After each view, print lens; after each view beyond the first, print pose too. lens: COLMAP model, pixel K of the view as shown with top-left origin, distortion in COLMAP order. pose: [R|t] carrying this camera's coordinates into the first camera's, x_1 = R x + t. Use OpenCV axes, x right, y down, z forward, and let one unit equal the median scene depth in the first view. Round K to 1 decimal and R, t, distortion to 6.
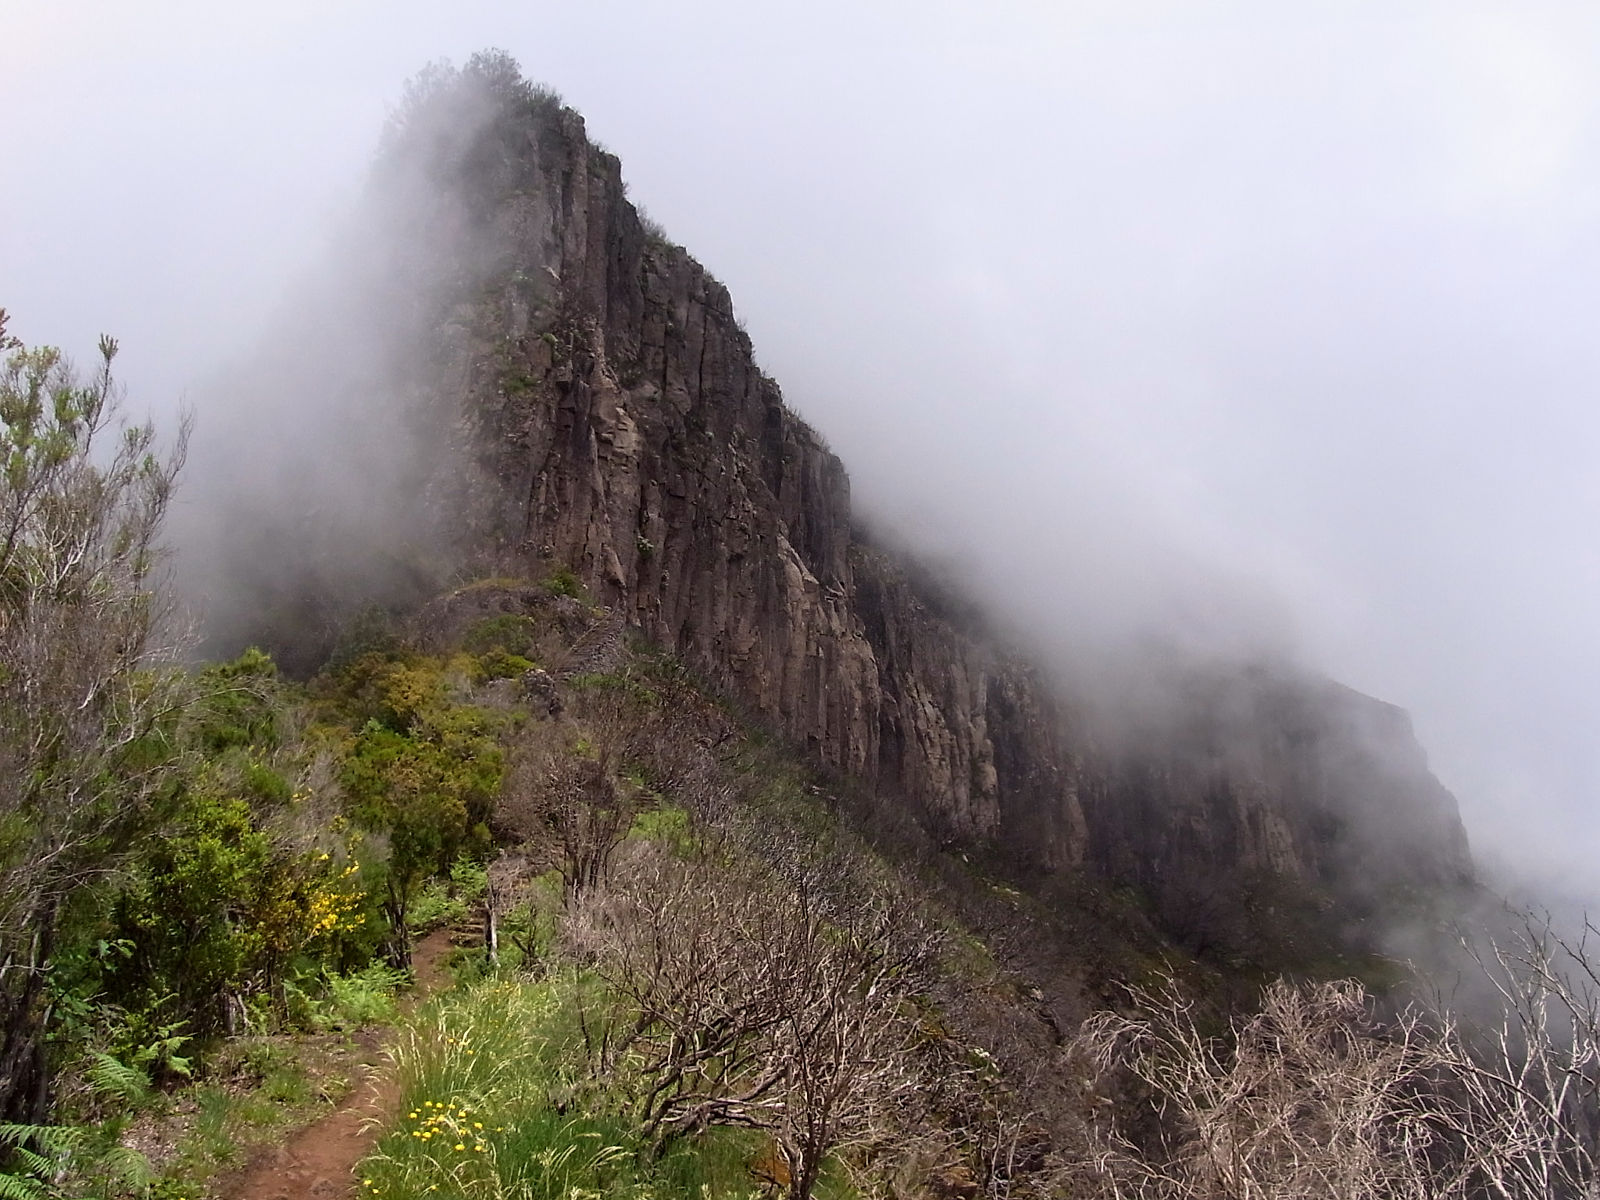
lens RADIAL K [[1324.8, 0, 799.9], [0, 1324.8, 604.5], [0, 0, 1]] dist [-0.008562, -0.002011]
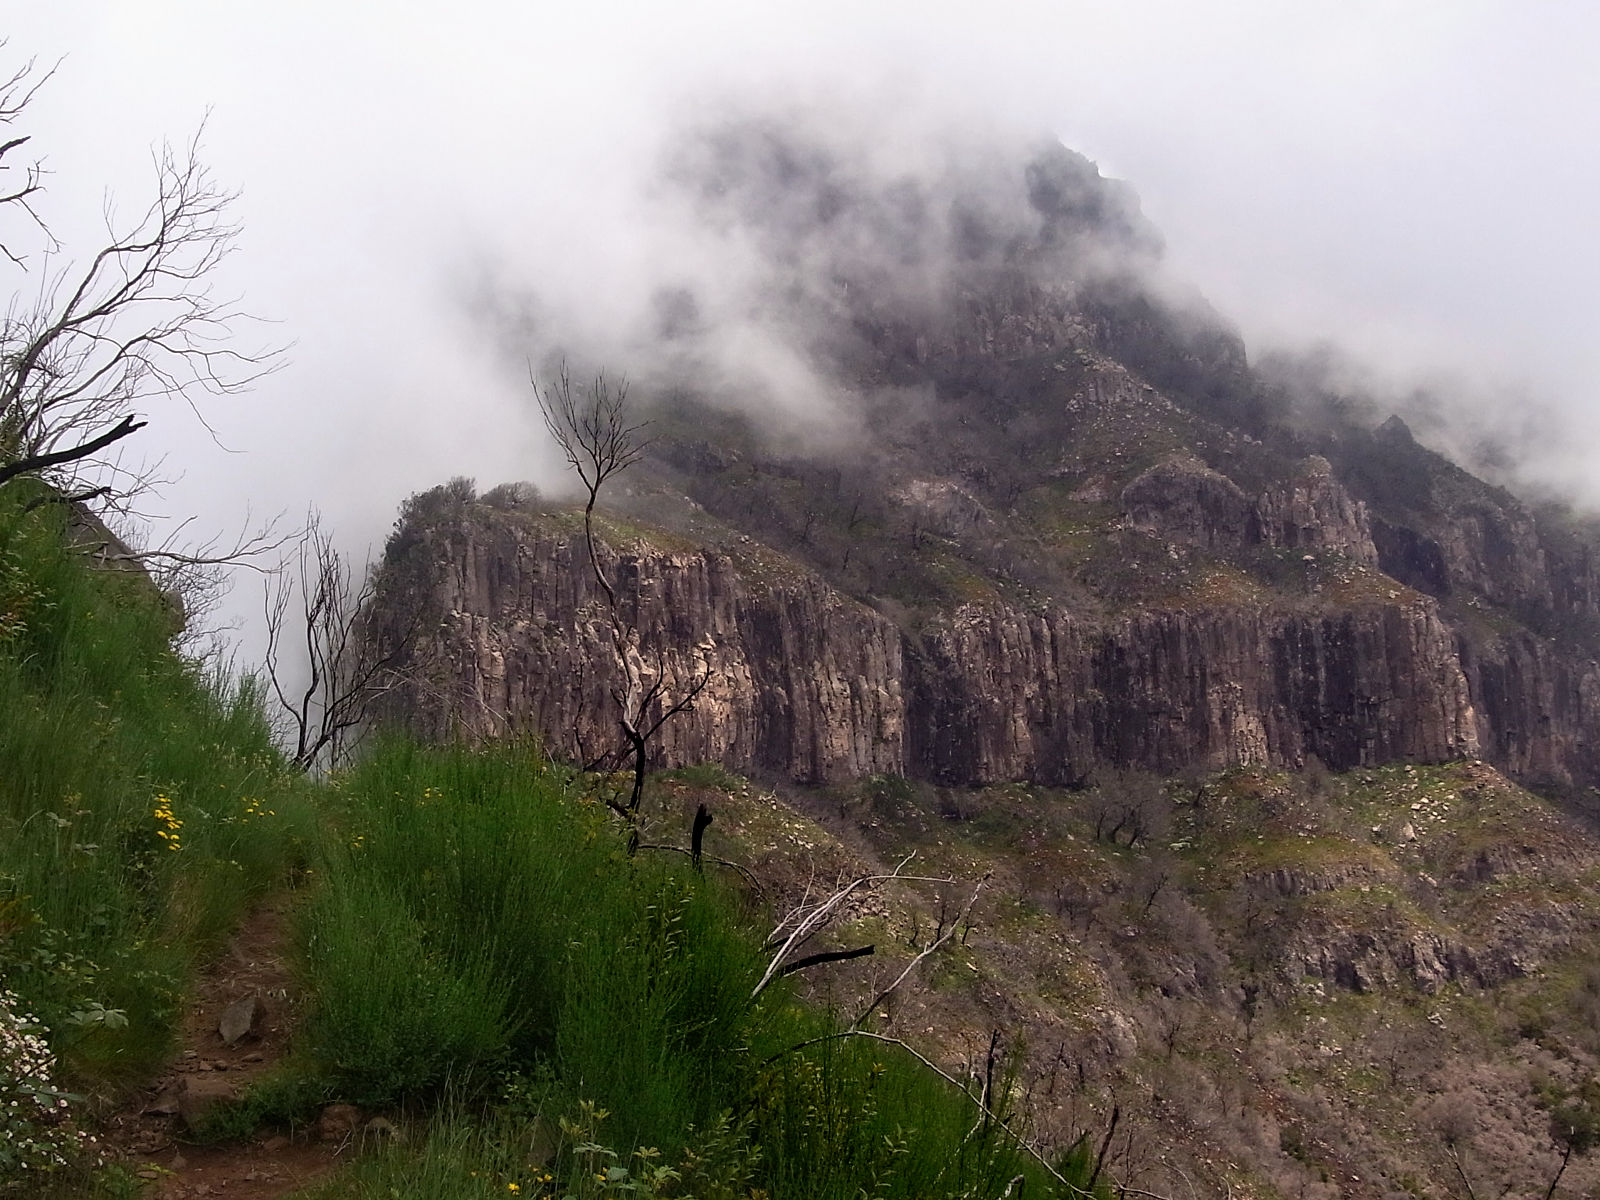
lens RADIAL K [[1890.6, 0, 800.0], [0, 1890.6, 598.3], [0, 0, 1]] dist [-0.012768, 0.000000]
pose [[0.978232, -0.061481, -0.198199, 0.455372], [0.088781, 0.987274, 0.131938, -0.273974], [0.187565, -0.146663, 0.971241, -0.921513]]
